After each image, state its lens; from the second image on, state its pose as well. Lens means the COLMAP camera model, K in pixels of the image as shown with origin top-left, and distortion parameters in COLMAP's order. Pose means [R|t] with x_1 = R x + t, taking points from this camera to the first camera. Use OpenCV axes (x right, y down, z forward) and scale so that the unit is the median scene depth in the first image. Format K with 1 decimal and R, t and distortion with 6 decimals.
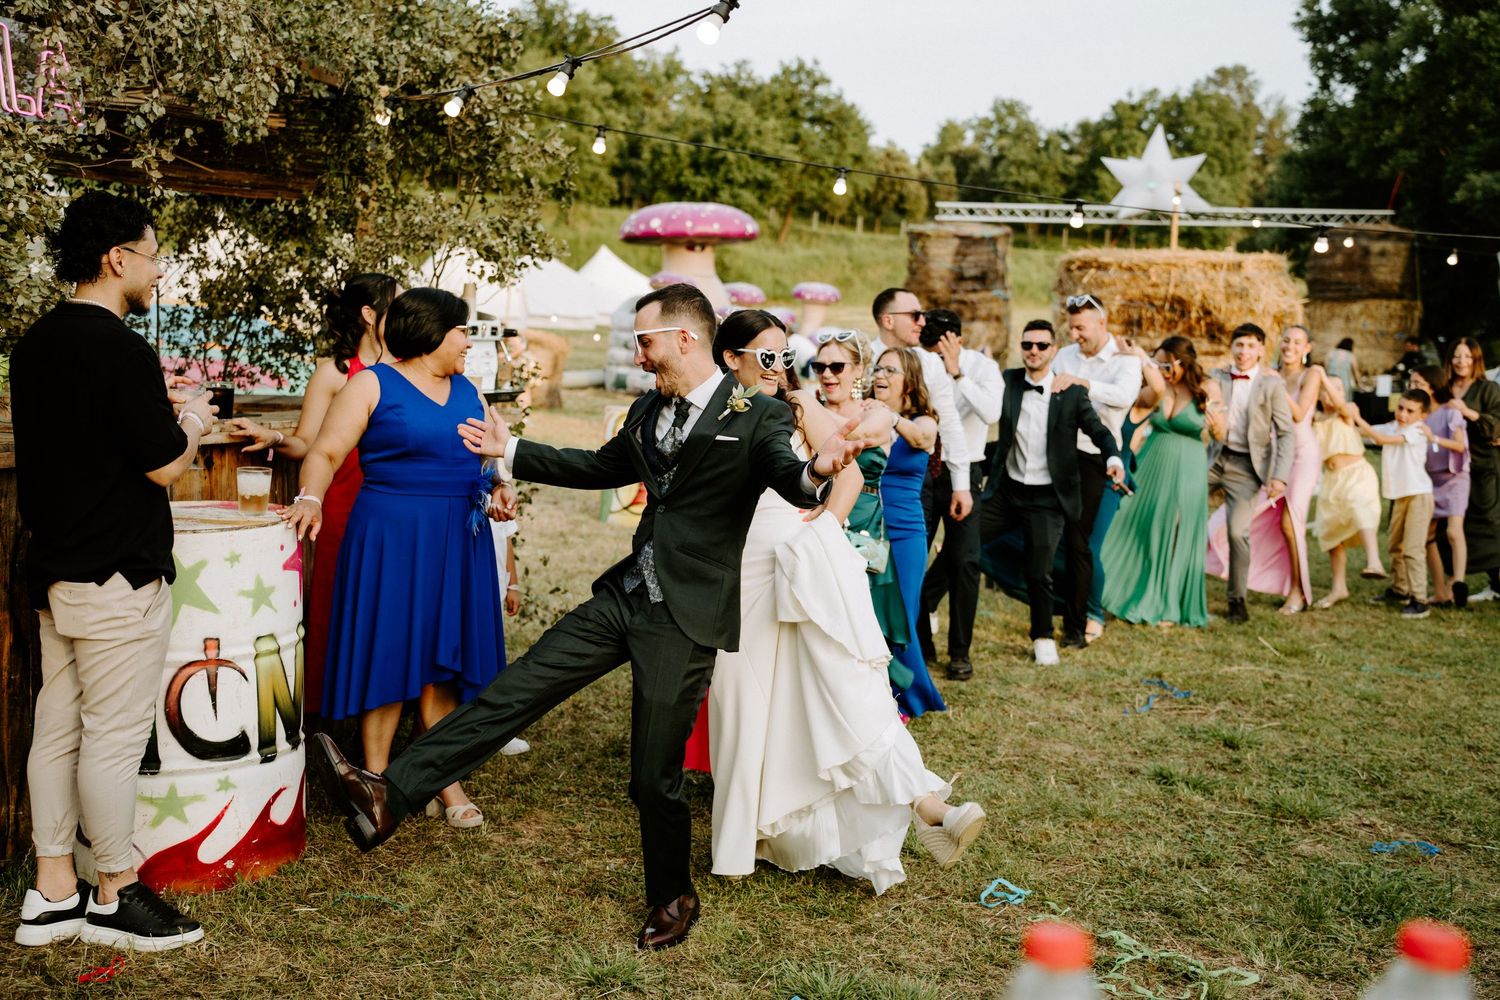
lens RADIAL K [[1728.7, 0, 751.1], [0, 1728.7, 504.6], [0, 0, 1]] dist [0.087341, 0.000000]
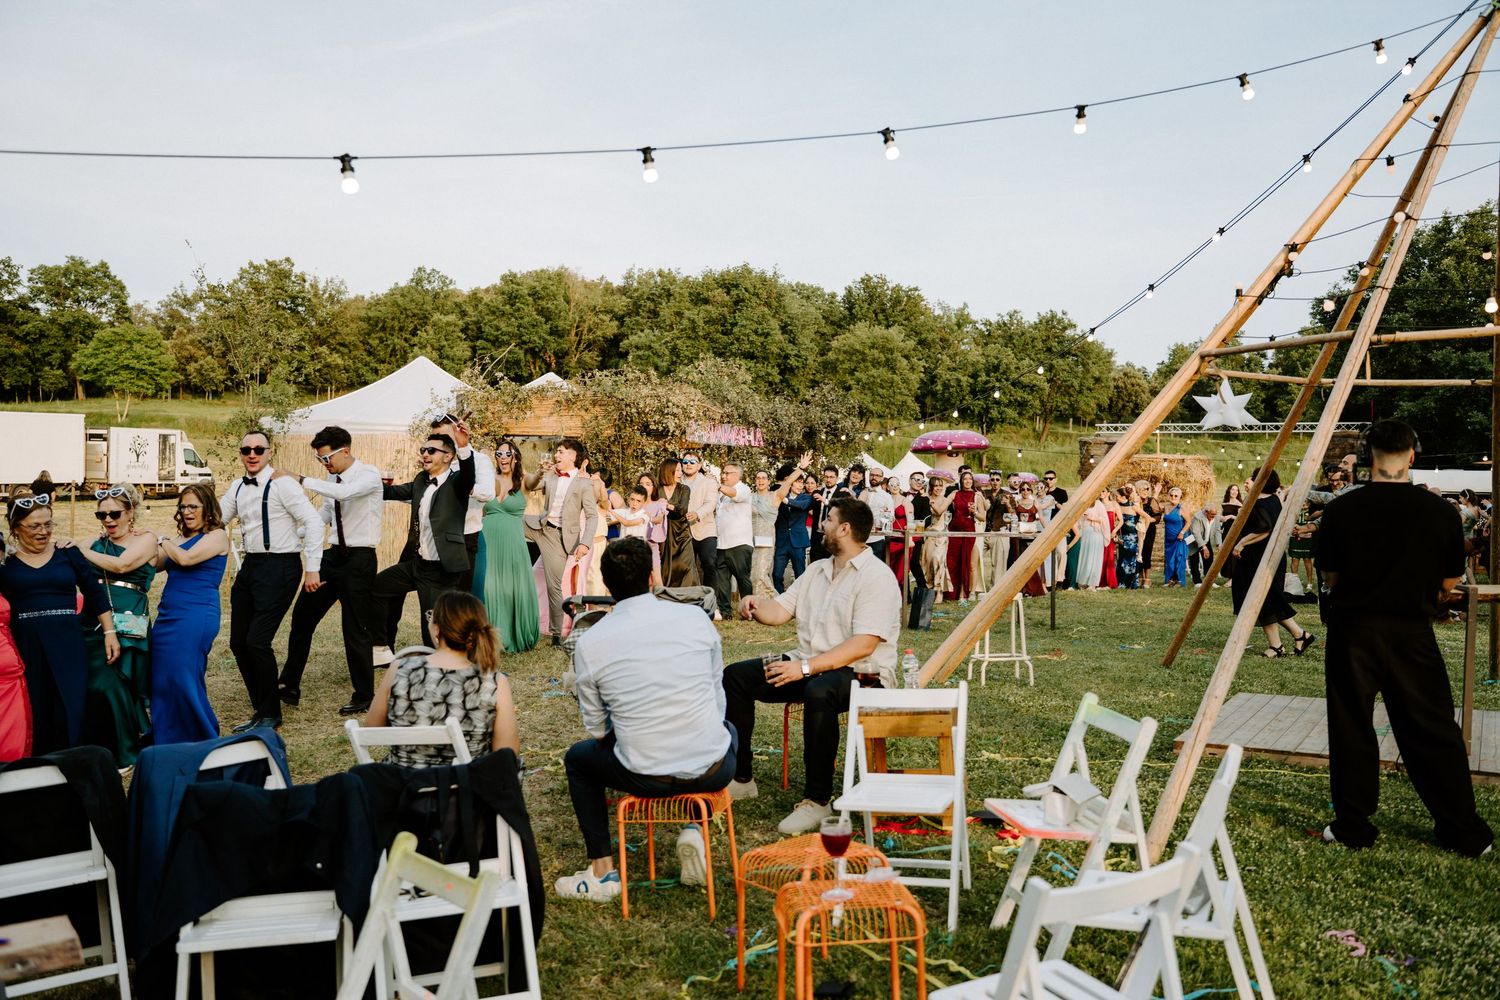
lens RADIAL K [[1380.7, 0, 748.9], [0, 1380.7, 509.1], [0, 0, 1]] dist [-0.002699, 0.000000]
pose [[0.978433, -0.022276, -0.205360, 0.017575], [0.001152, 0.994741, -0.102413, 0.017605], [0.206561, 0.099968, 0.973313, -0.139611]]
